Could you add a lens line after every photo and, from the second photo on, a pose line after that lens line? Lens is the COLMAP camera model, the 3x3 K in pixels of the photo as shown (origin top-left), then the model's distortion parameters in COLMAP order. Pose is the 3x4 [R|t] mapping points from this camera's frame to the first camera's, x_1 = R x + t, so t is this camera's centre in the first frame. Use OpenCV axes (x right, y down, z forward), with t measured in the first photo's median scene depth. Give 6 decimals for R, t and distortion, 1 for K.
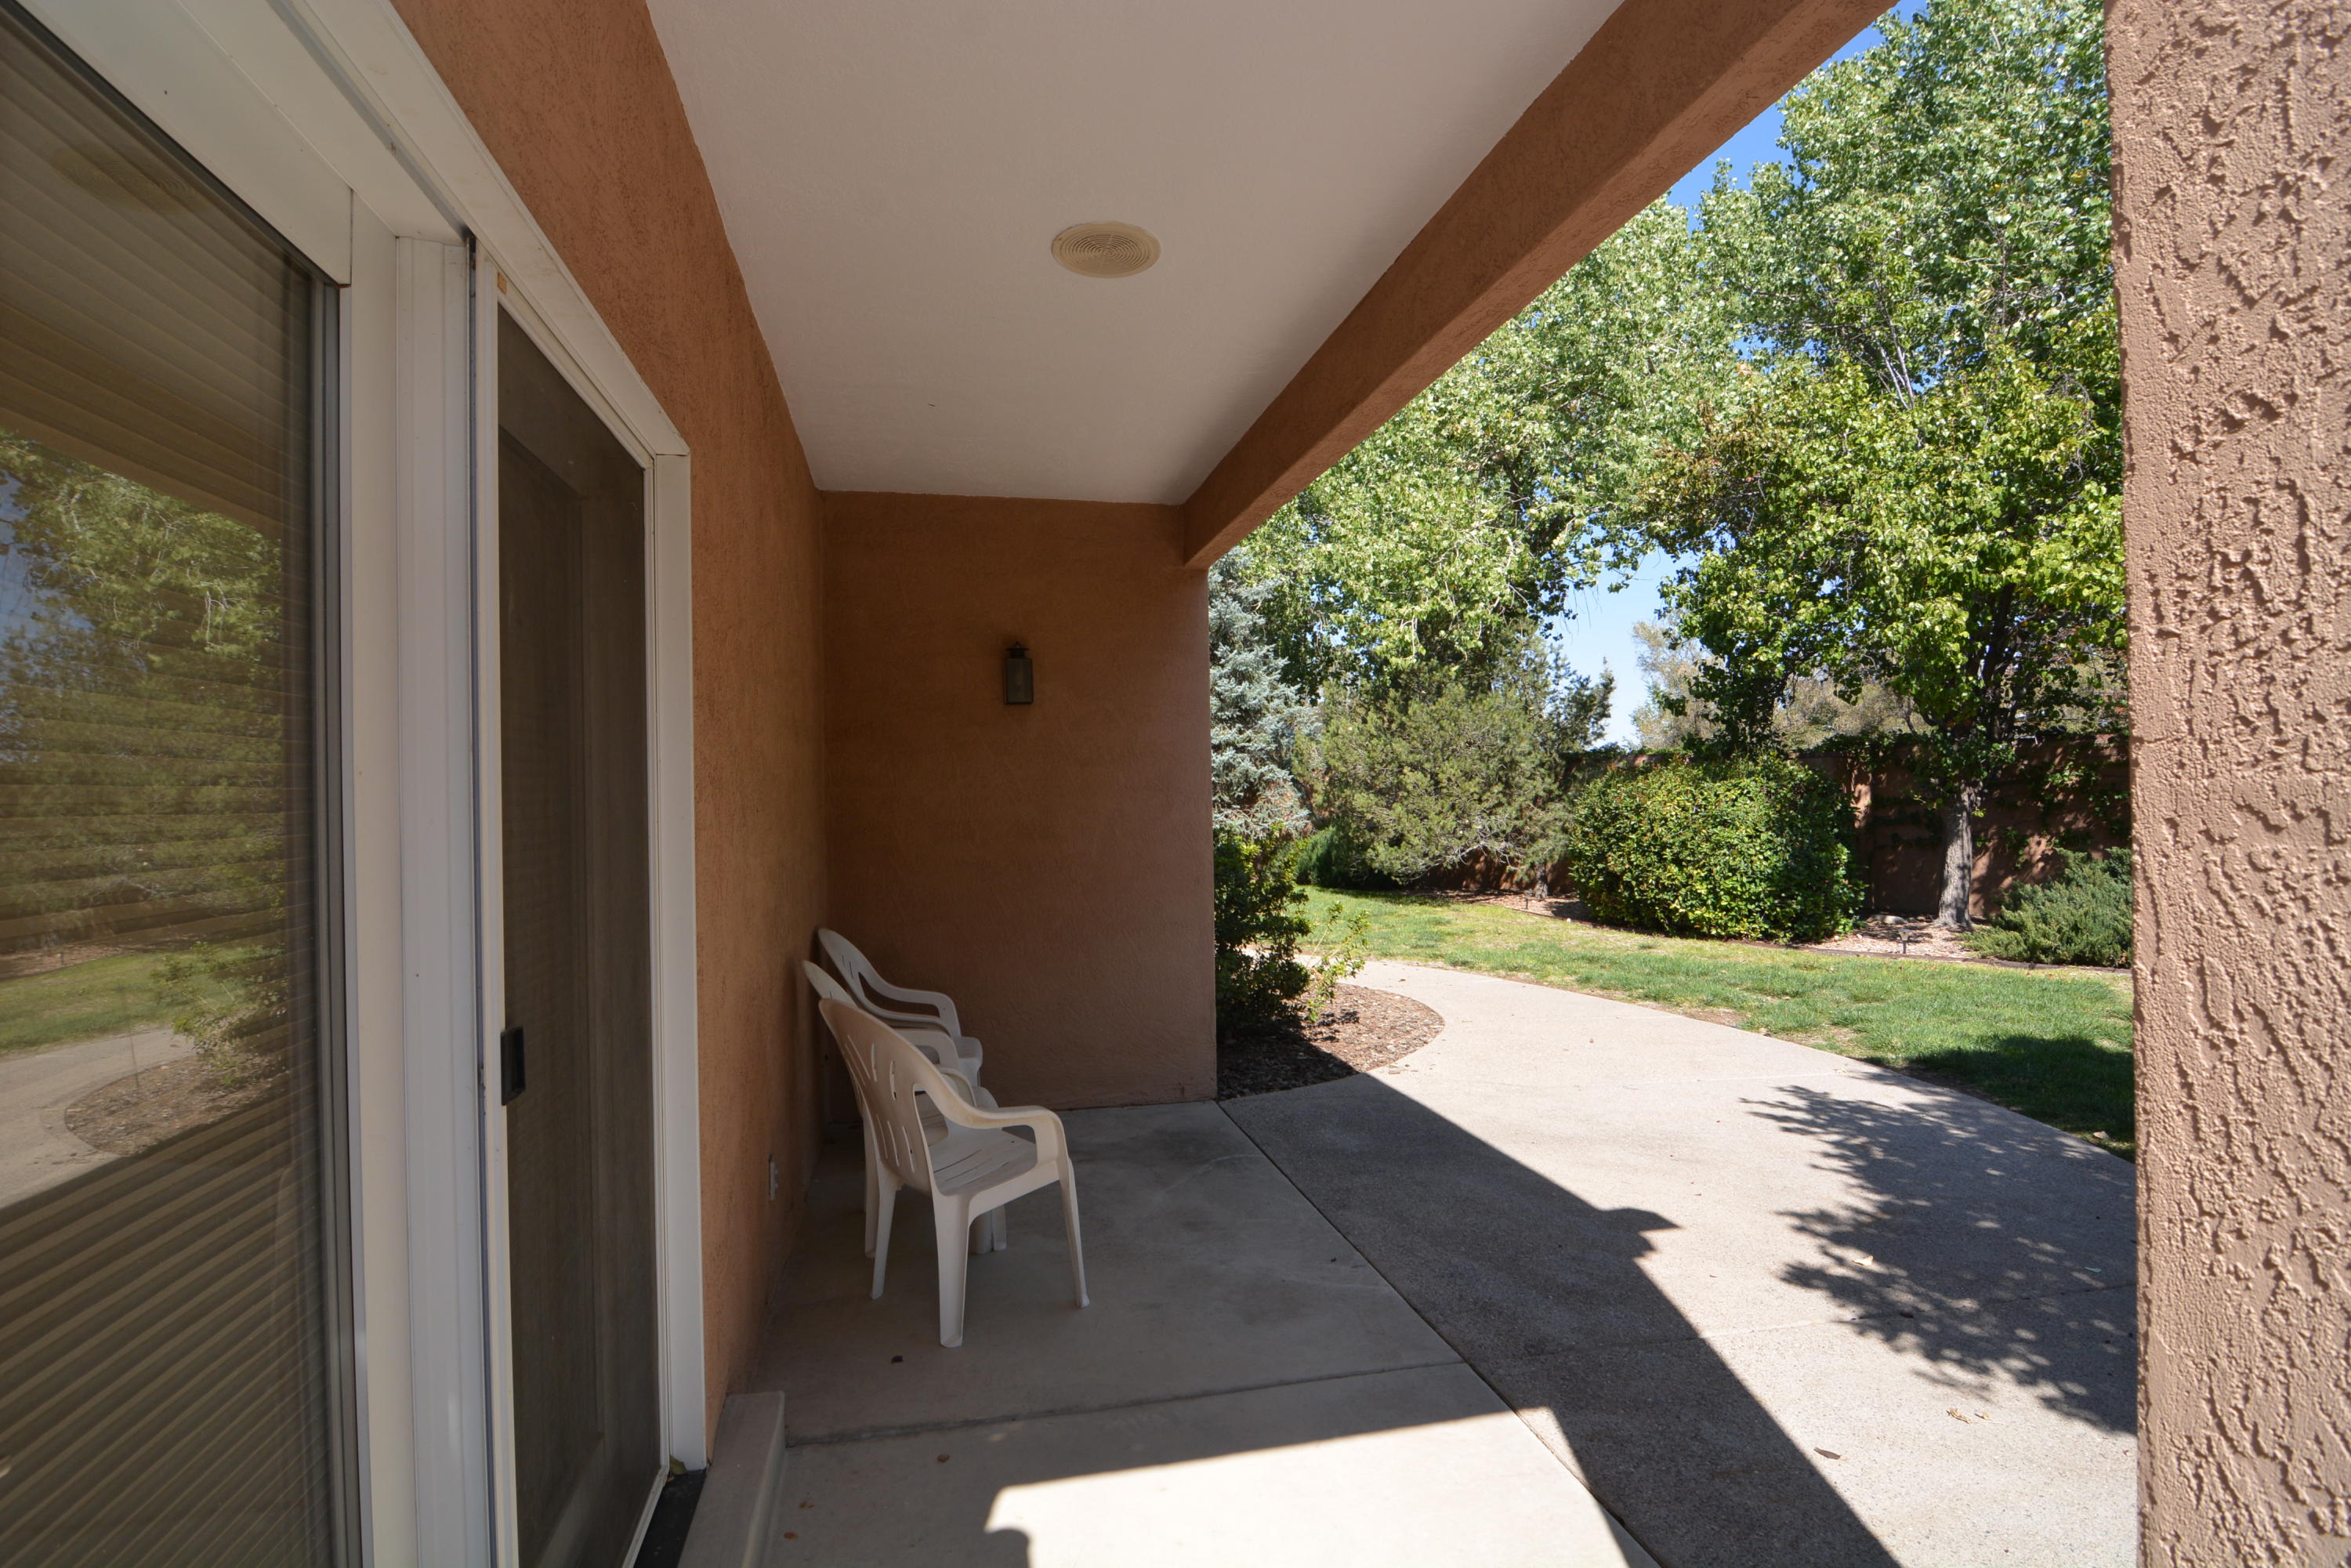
lens RADIAL K [[1124.3, 0, 1171.9], [0, 1124.3, 789.9], [0, 0, 1]] dist [-0.020284, -0.004073]
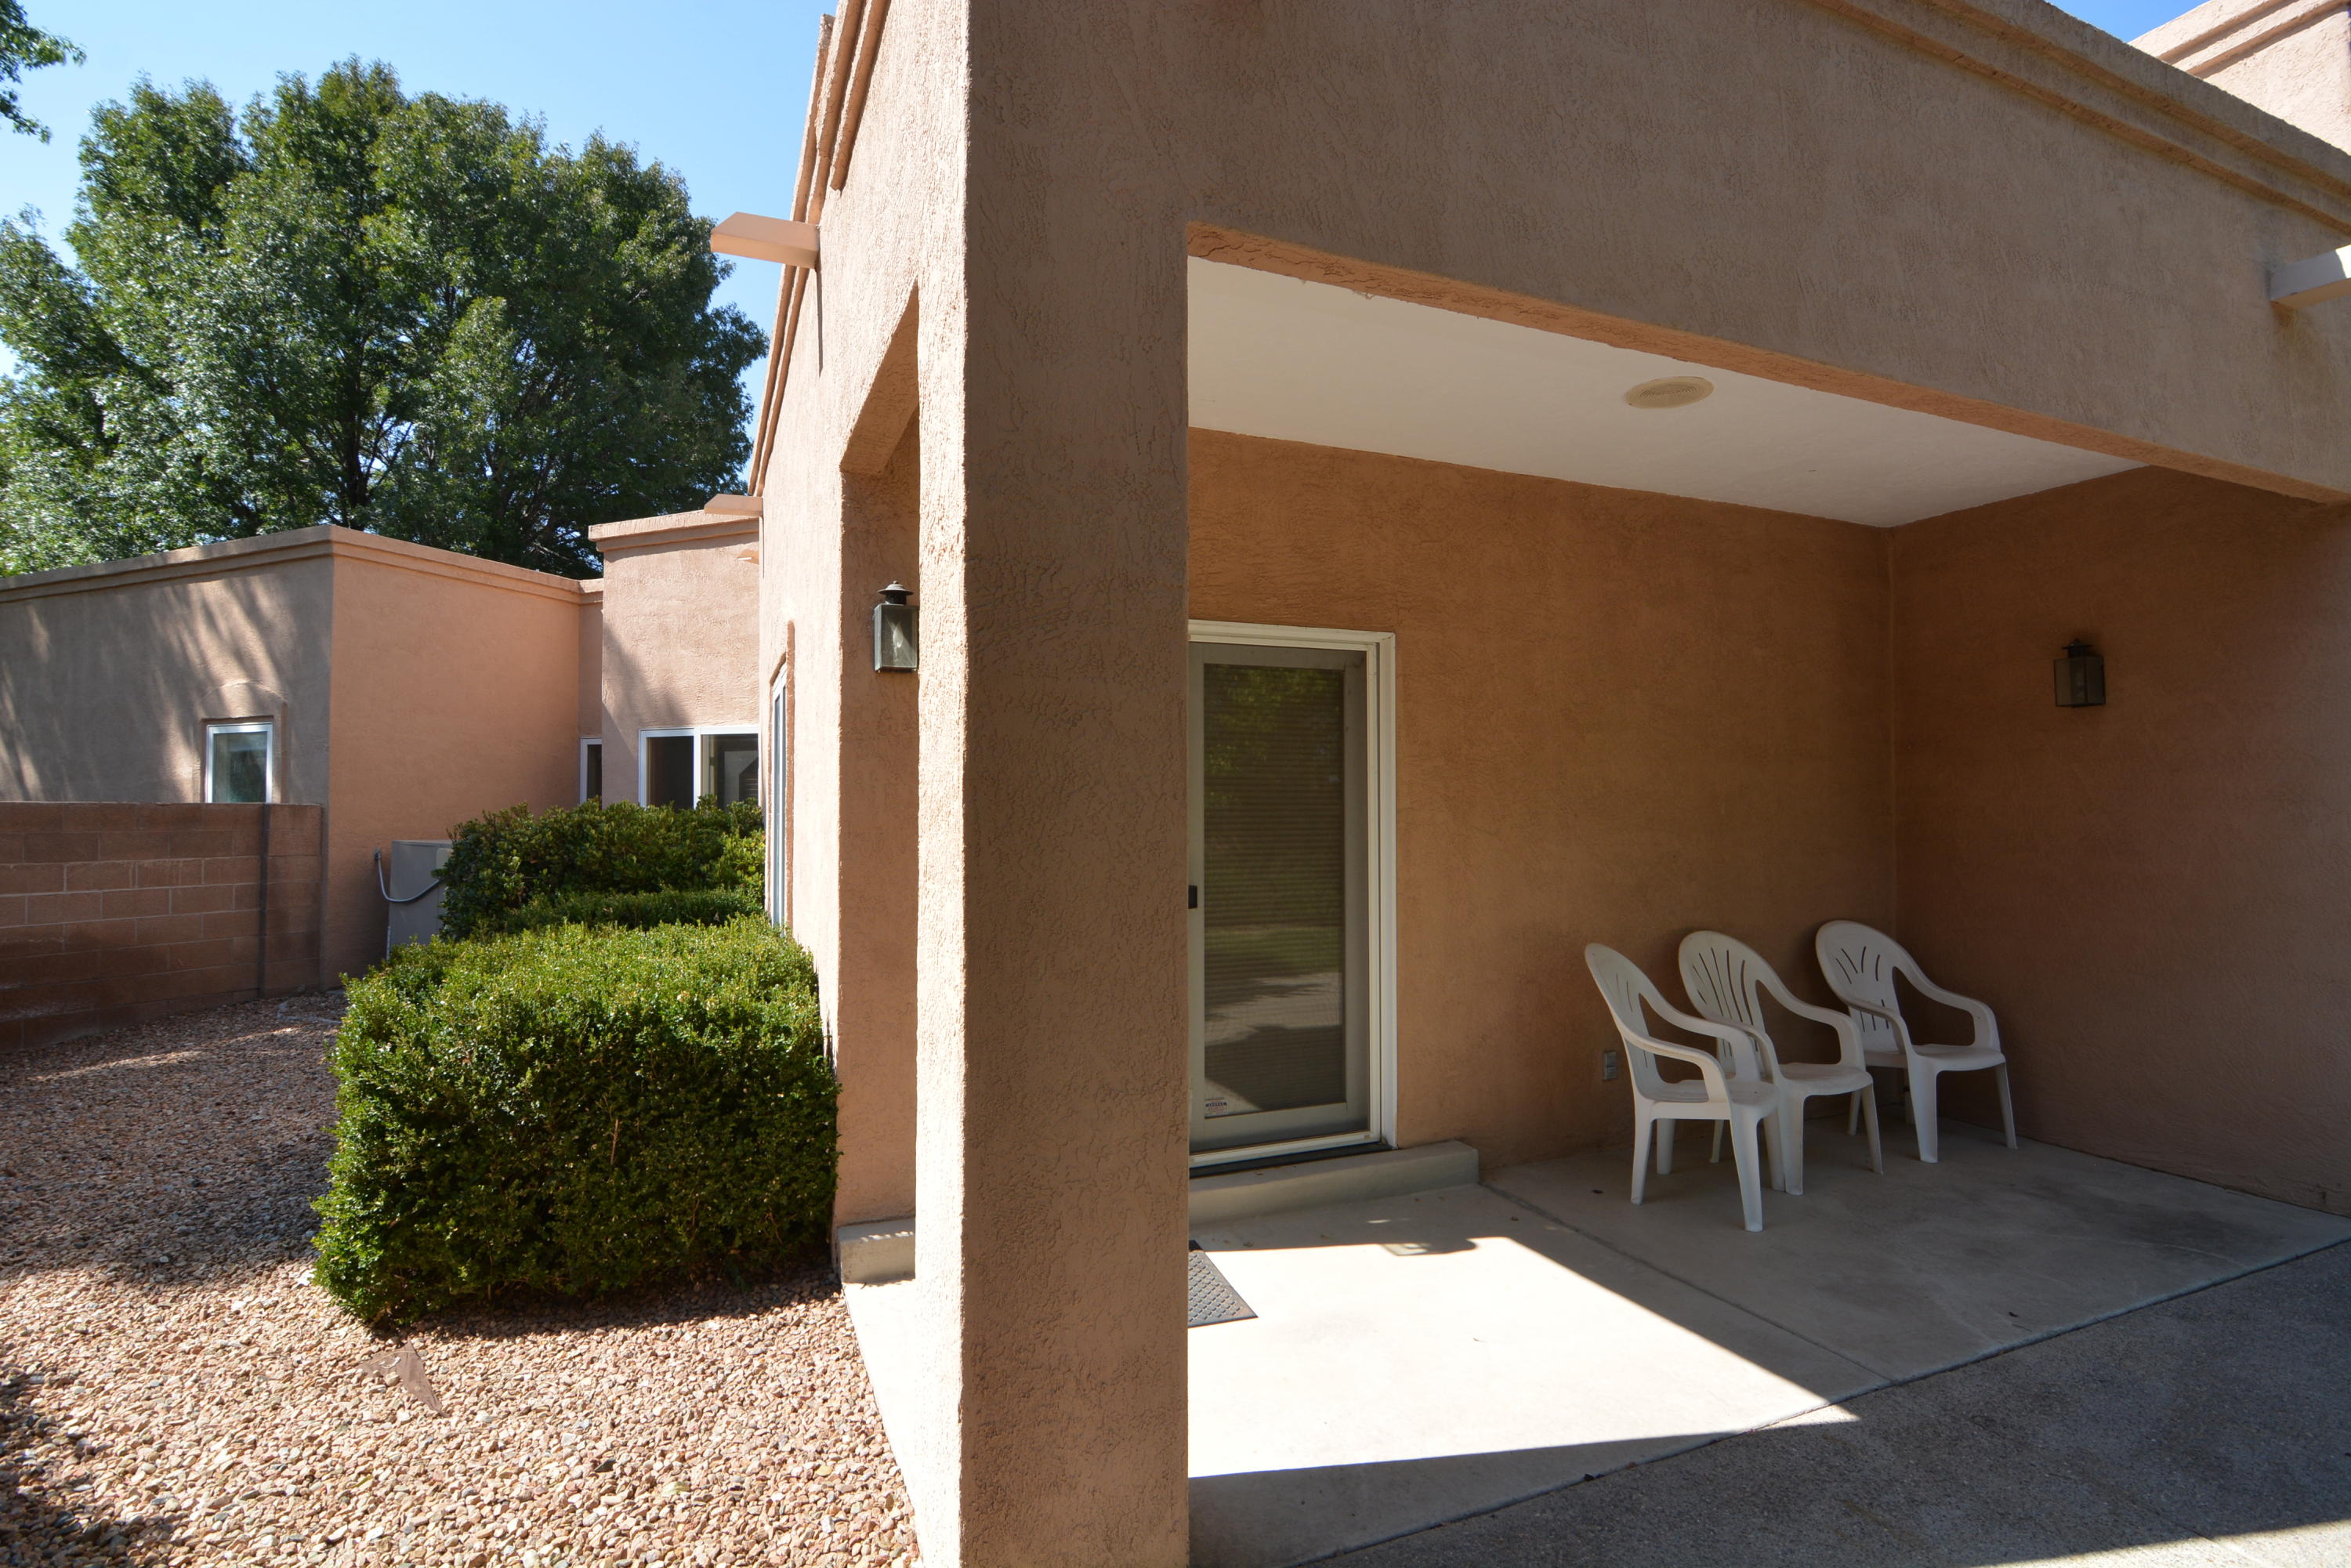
lens RADIAL K [[1124.3, 0, 1166.3], [0, 1124.3, 786.7], [0, 0, 1]] dist [-0.020284, -0.004073]
pose [[0.177450, -0.008698, -0.984091, 1.034966], [0.004470, 0.999958, -0.008032, -0.011781], [0.984120, -0.002973, 0.177482, 0.174273]]
